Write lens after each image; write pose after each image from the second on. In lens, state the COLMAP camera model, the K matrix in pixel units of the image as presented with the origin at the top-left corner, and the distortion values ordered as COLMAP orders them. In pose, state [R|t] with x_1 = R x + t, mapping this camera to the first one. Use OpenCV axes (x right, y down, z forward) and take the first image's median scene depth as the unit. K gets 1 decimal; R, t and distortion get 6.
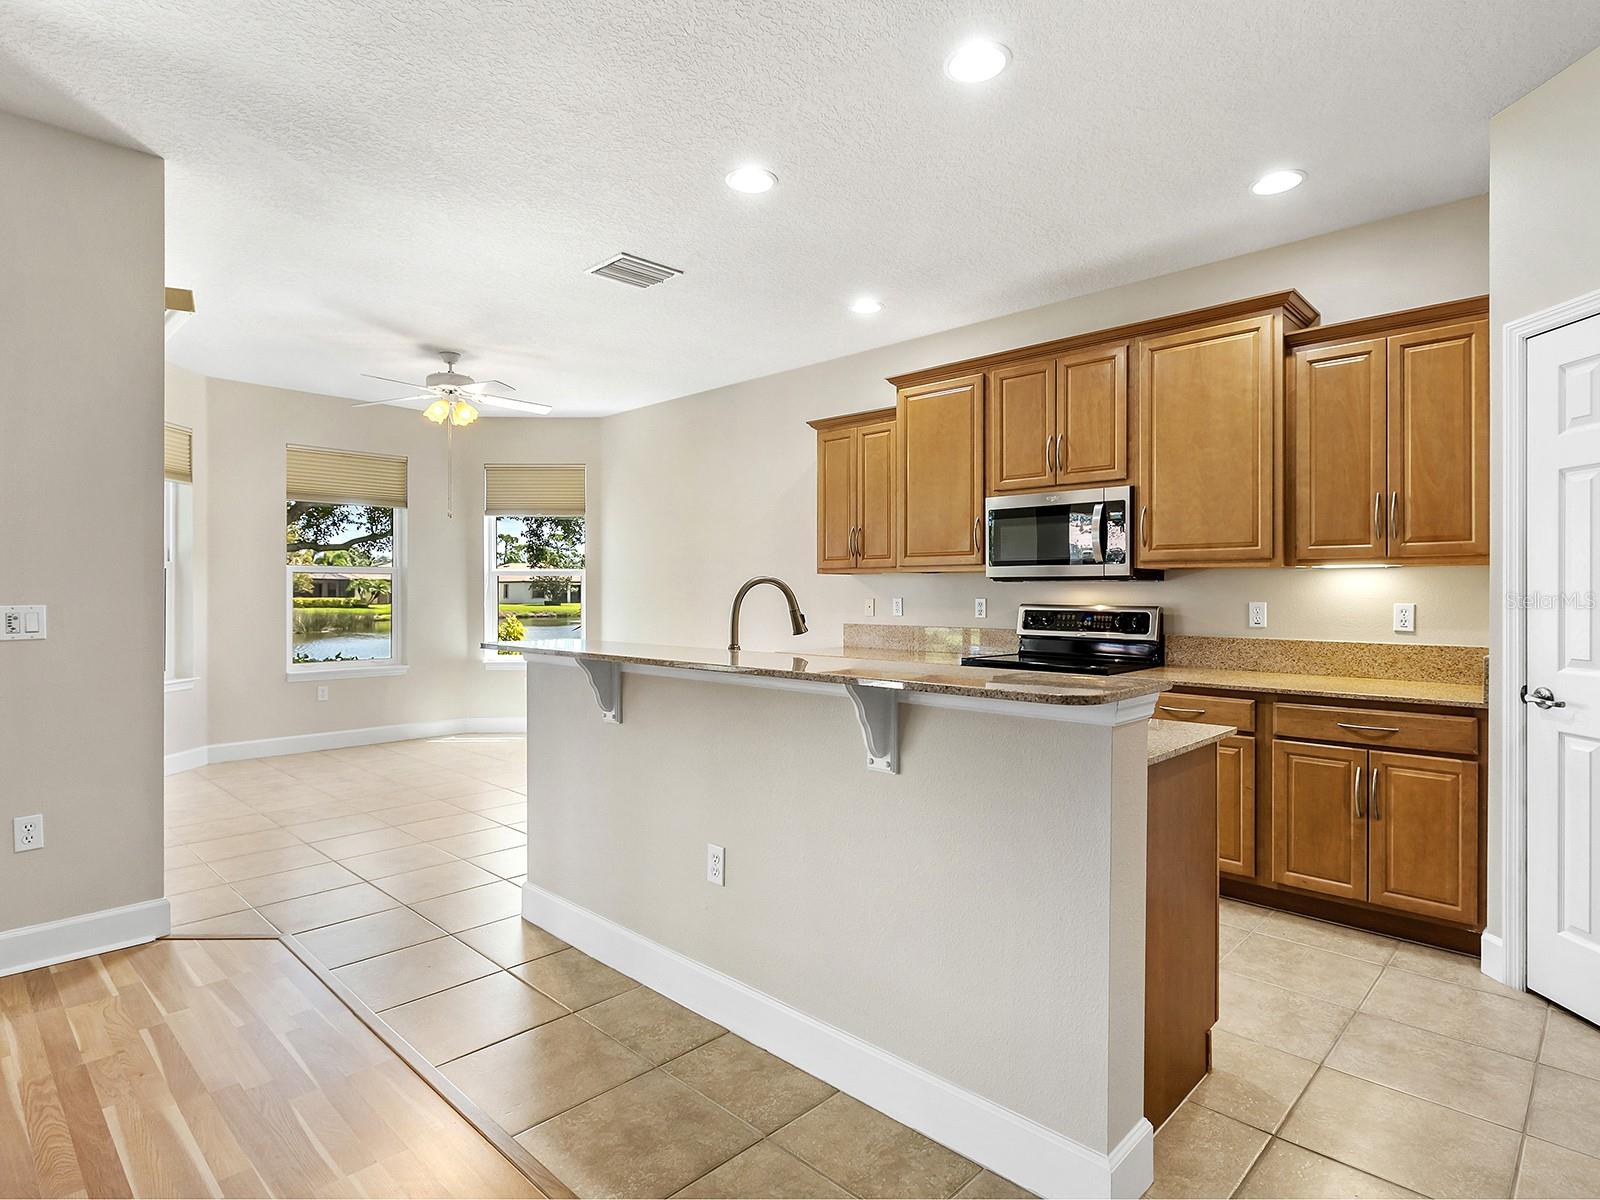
lens RADIAL K [[837.5, 0, 815.5], [0, 837.5, 597.6], [0, 0, 1]] dist [-0.002424, 0.003747]
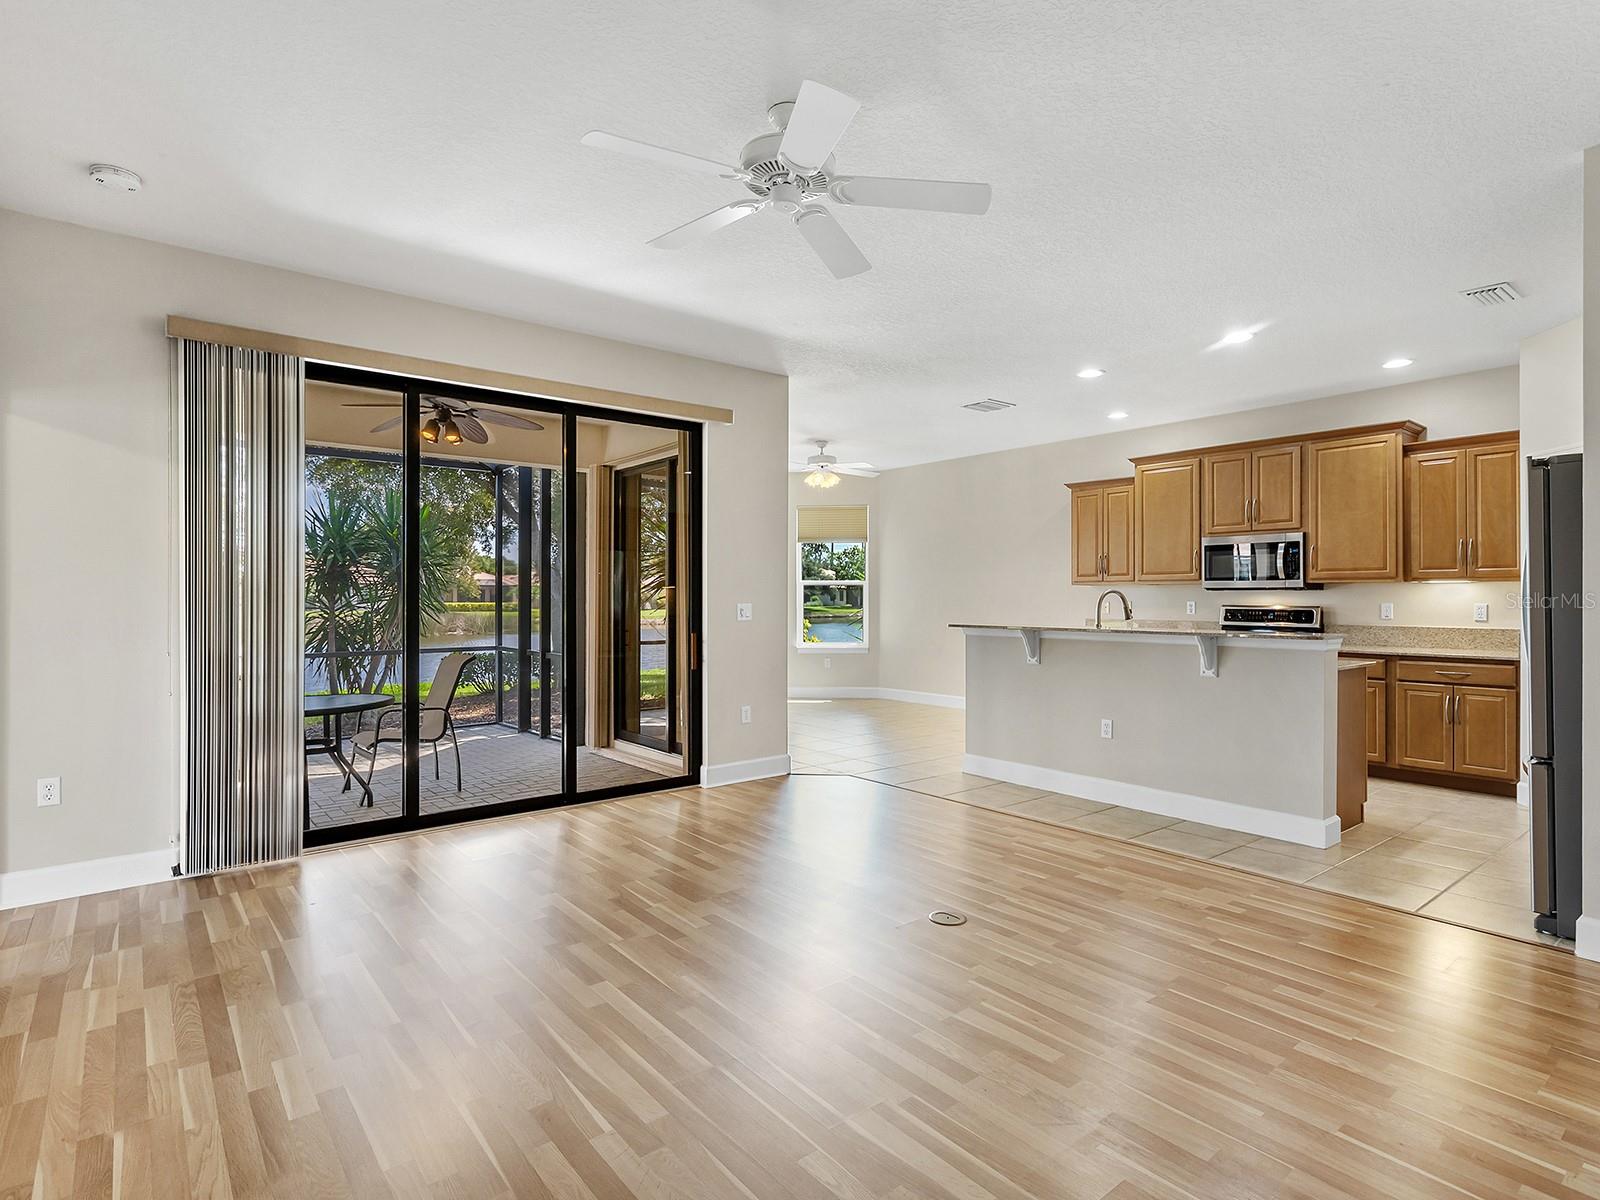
lens RADIAL K [[837.5, 0, 814.5], [0, 837.5, 597.4], [0, 0, 1]] dist [-0.002424, 0.003747]
pose [[0.993331, -0.000743, -0.115292, -0.421191], [0.000065, 0.999983, -0.005887, 0.003688], [0.115295, 0.005840, 0.993314, -0.805823]]
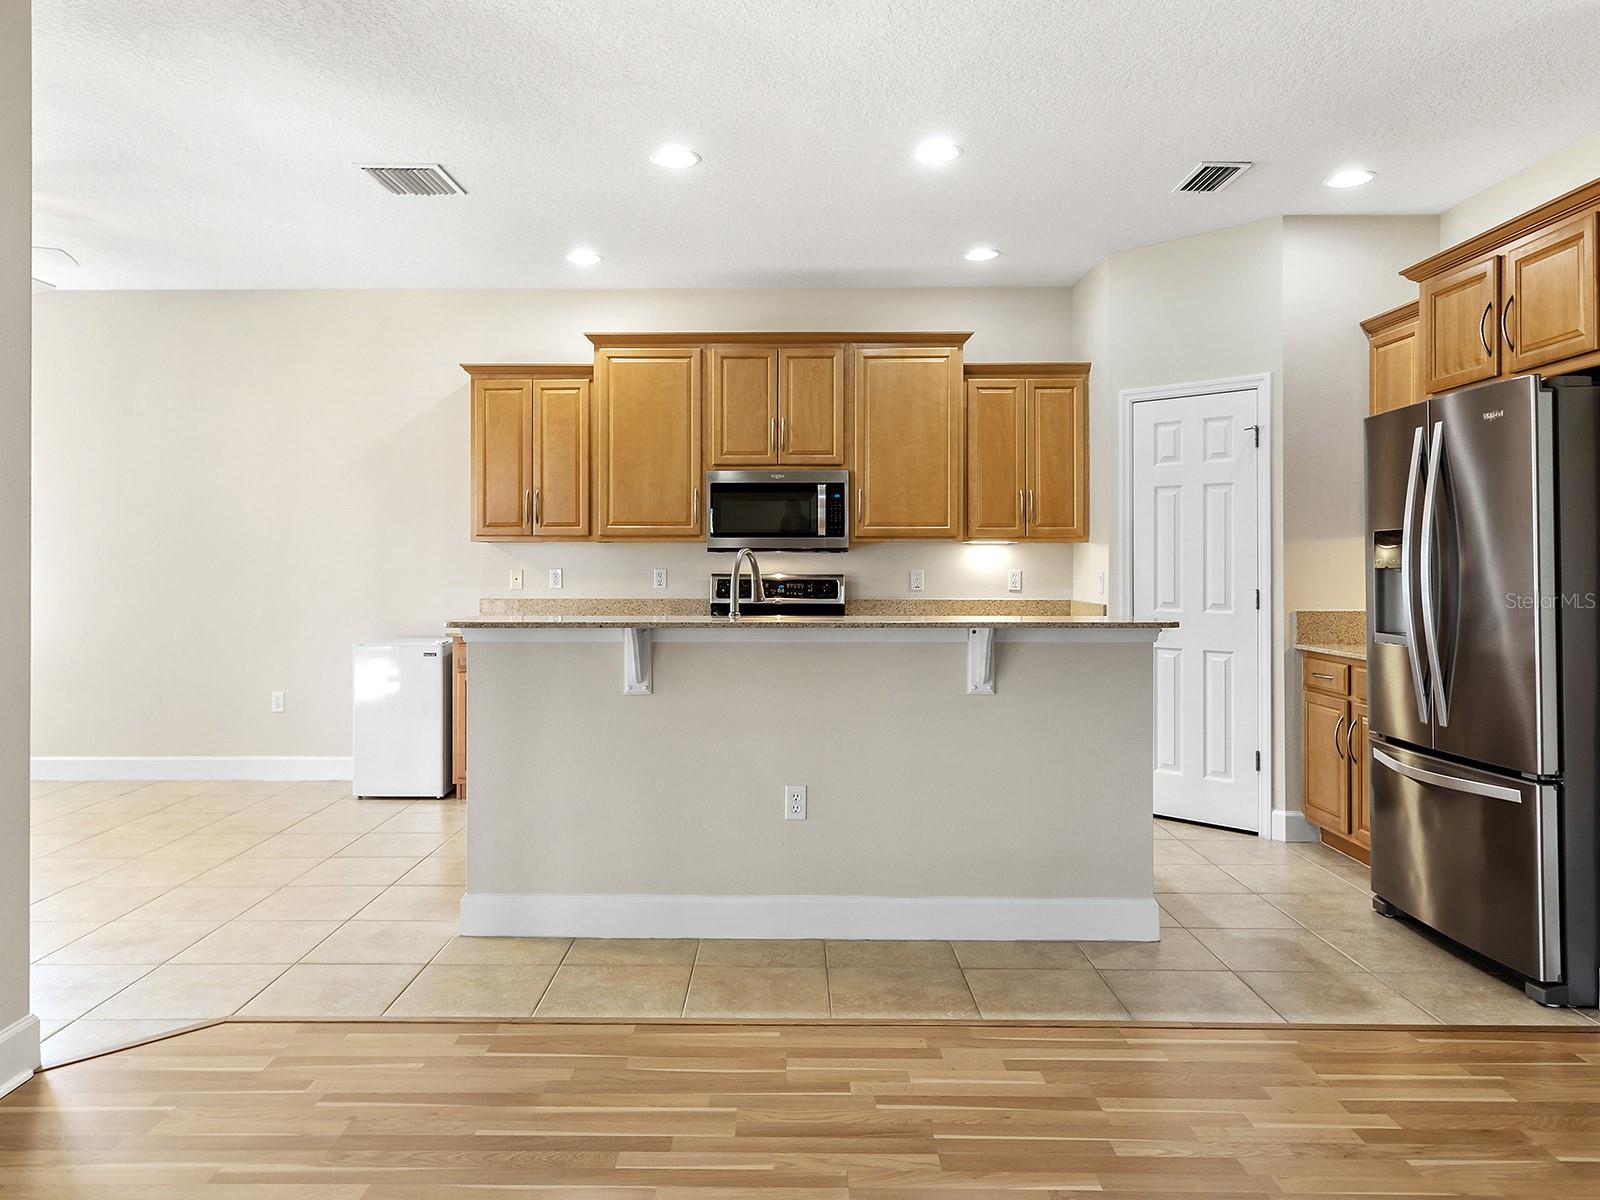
lens RADIAL K [[1104.5, 0, 758.2], [0, 1104.5, 561.2], [0, 0, 1]] dist [0.002851, -0.005530]
pose [[0.739364, -0.001828, 0.673303, -0.820112], [0.006148, 0.999973, -0.004037, -0.002406], [-0.673278, 0.007125, 0.739355, -0.054574]]
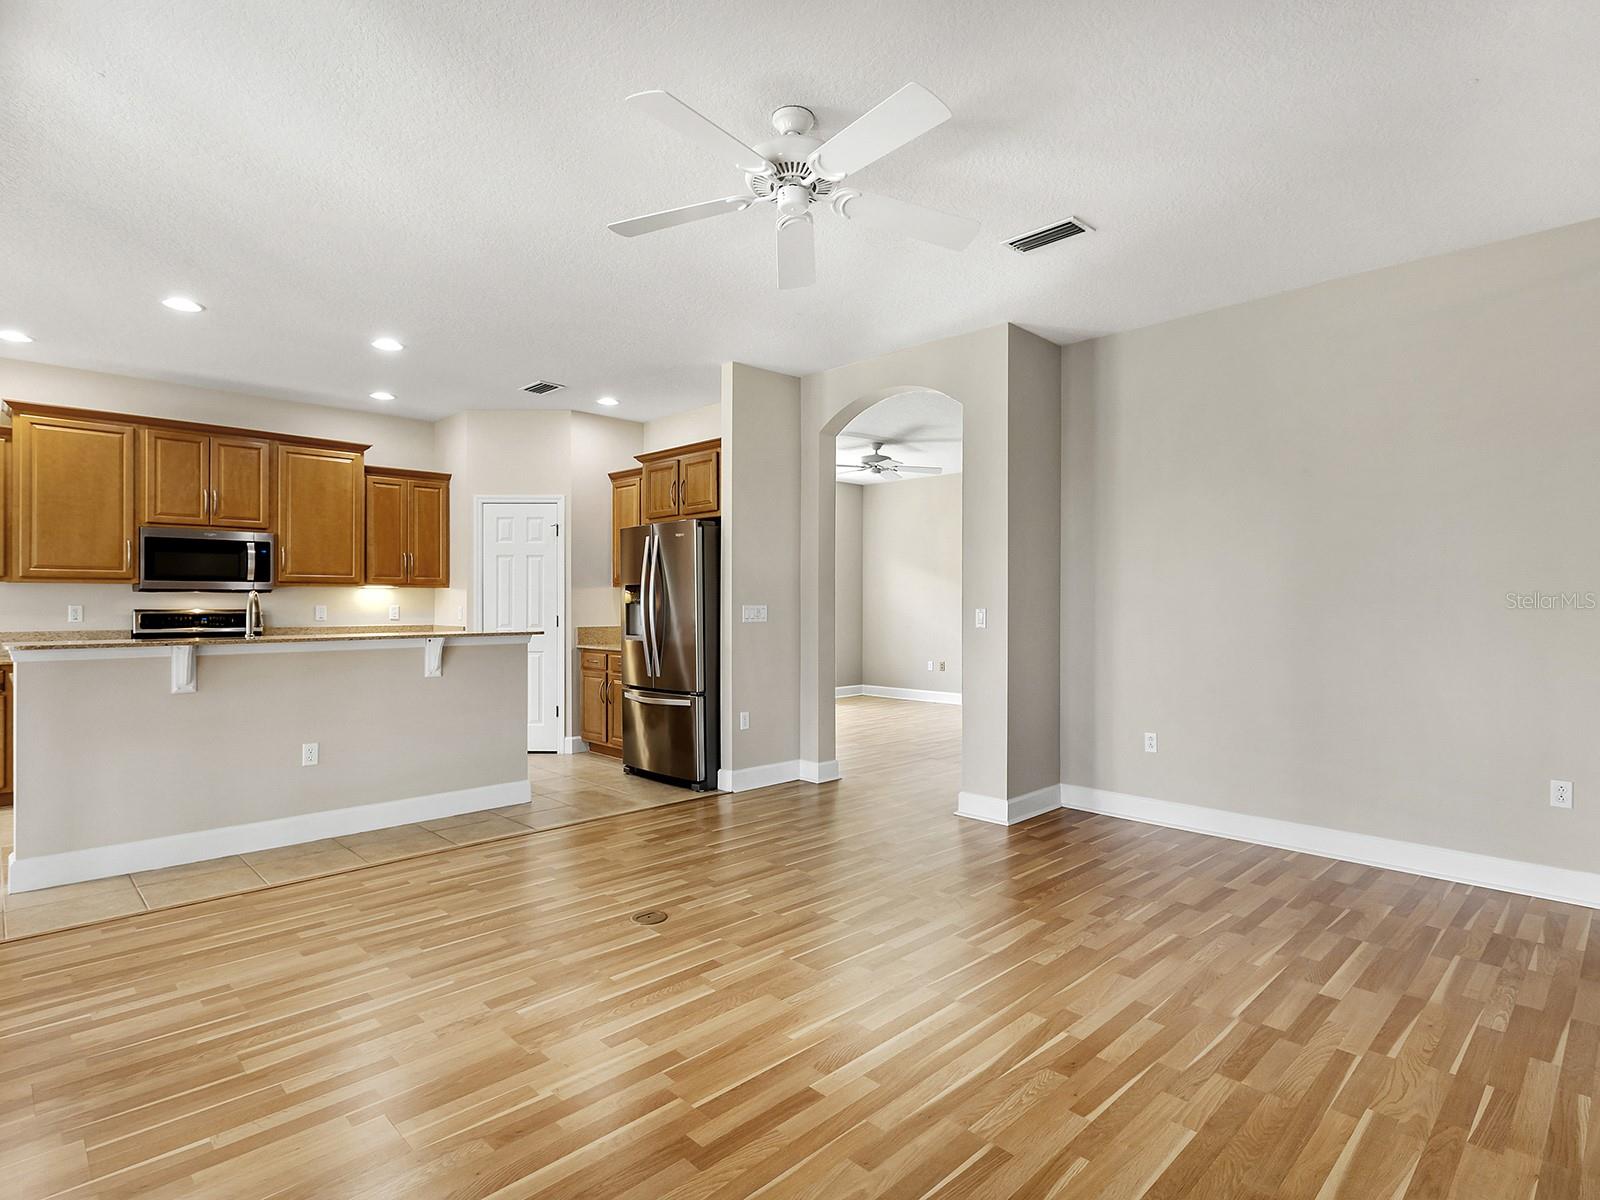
lens RADIAL K [[837.5, 0, 821.0], [0, 837.5, 600.3], [0, 0, 1]] dist [-0.002424, 0.003747]
pose [[0.018026, -0.000506, 0.999837, -1.312002], [0.005981, 0.999982, 0.000398, -0.000422], [-0.999820, 0.005973, 0.018029, -0.078781]]
